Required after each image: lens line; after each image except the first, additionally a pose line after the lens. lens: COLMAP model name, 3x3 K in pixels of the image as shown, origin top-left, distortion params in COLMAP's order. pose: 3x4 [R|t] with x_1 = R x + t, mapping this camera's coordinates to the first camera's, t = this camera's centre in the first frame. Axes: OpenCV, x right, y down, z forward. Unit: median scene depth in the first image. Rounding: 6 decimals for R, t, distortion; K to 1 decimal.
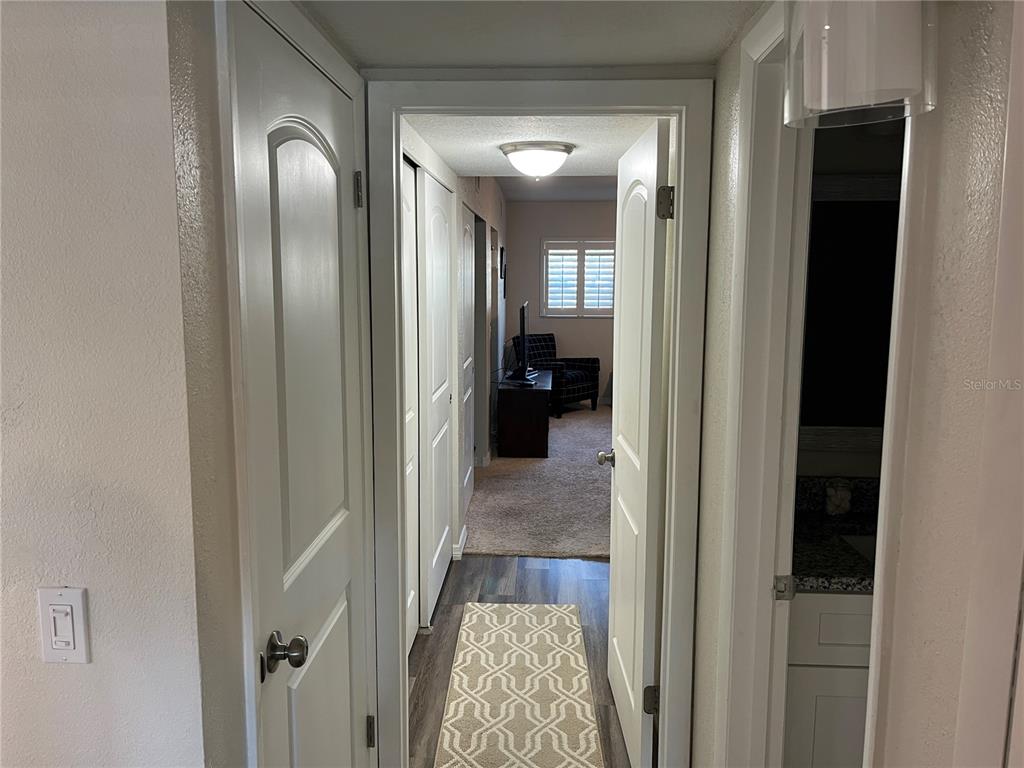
lens RADIAL K [[779.9, 0, 511.2], [0, 779.9, 374.3], [0, 0, 1]] dist [0.068018, -0.086812]
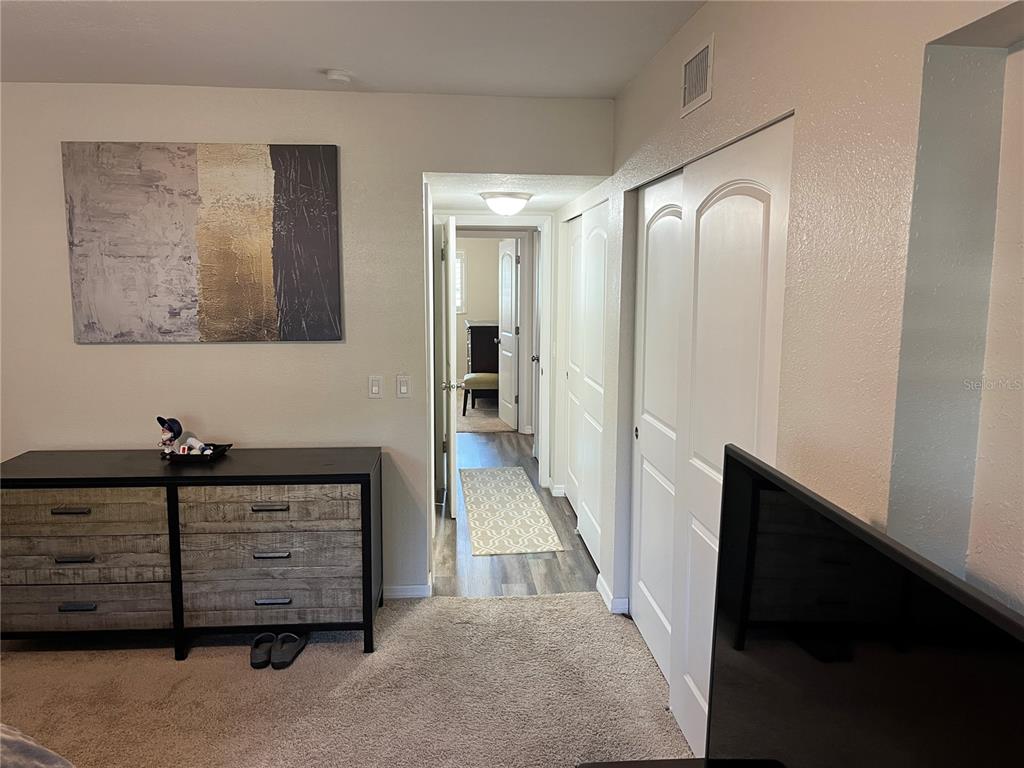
lens RADIAL K [[779.9, 0, 511.2], [0, 779.9, 374.3], [0, 0, 1]] dist [0.068018, -0.086812]
pose [[-0.992042, 0.006412, -0.125746, 0.182187], [-0.025186, 0.968414, 0.248074, -0.287100], [0.123364, 0.249267, -0.960545, 2.158601]]
